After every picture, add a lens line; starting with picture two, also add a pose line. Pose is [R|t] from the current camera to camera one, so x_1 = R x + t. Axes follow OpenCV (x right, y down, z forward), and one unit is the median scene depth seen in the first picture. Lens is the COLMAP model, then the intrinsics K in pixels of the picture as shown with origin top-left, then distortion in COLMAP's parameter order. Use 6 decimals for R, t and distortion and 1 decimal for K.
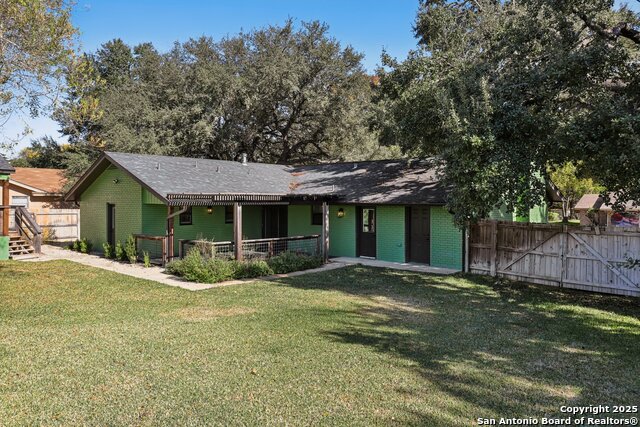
lens RADIAL K [[447.0, 0, 321.4], [0, 447.0, 210.5], [0, 0, 1]] dist [0.013062, 0.003471]
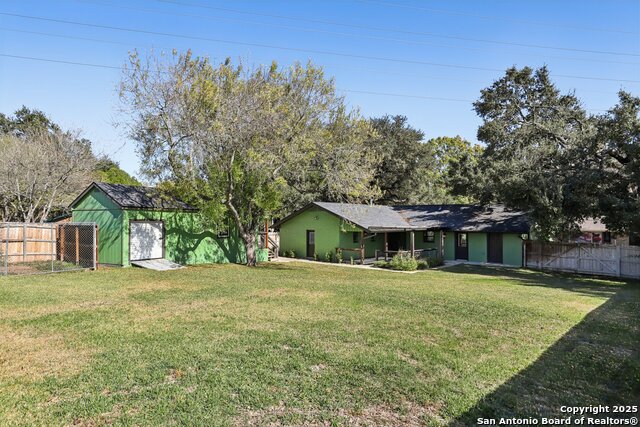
lens RADIAL K [[364.8, 0, 323.6], [0, 364.8, 226.2], [0, 0, 1]] dist [-0.001644, 0.000027]
pose [[0.999993, 0.000258, 0.003628, -0.503287], [-0.000238, 0.999984, -0.005567, -0.028369], [-0.003629, 0.005566, 0.999978, -0.538220]]
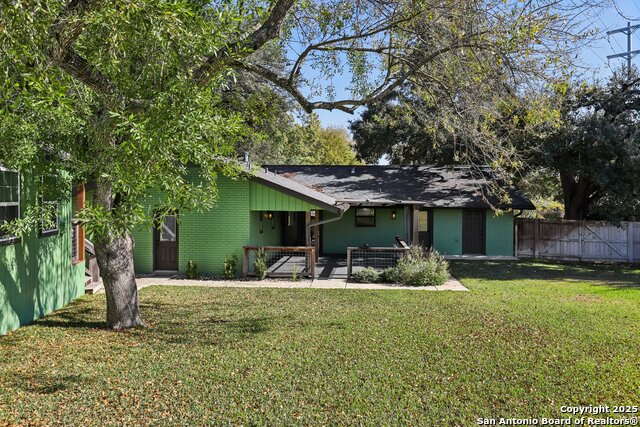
lens RADIAL K [[465.1, 0, 324.0], [0, 465.1, 213.0], [0, 0, 1]] dist [0.009138, 0.001595]
pose [[0.782488, -0.021636, 0.622289, -0.906072], [0.009842, 0.999701, 0.022382, -0.031291], [-0.622588, -0.011389, 0.782467, 0.219394]]
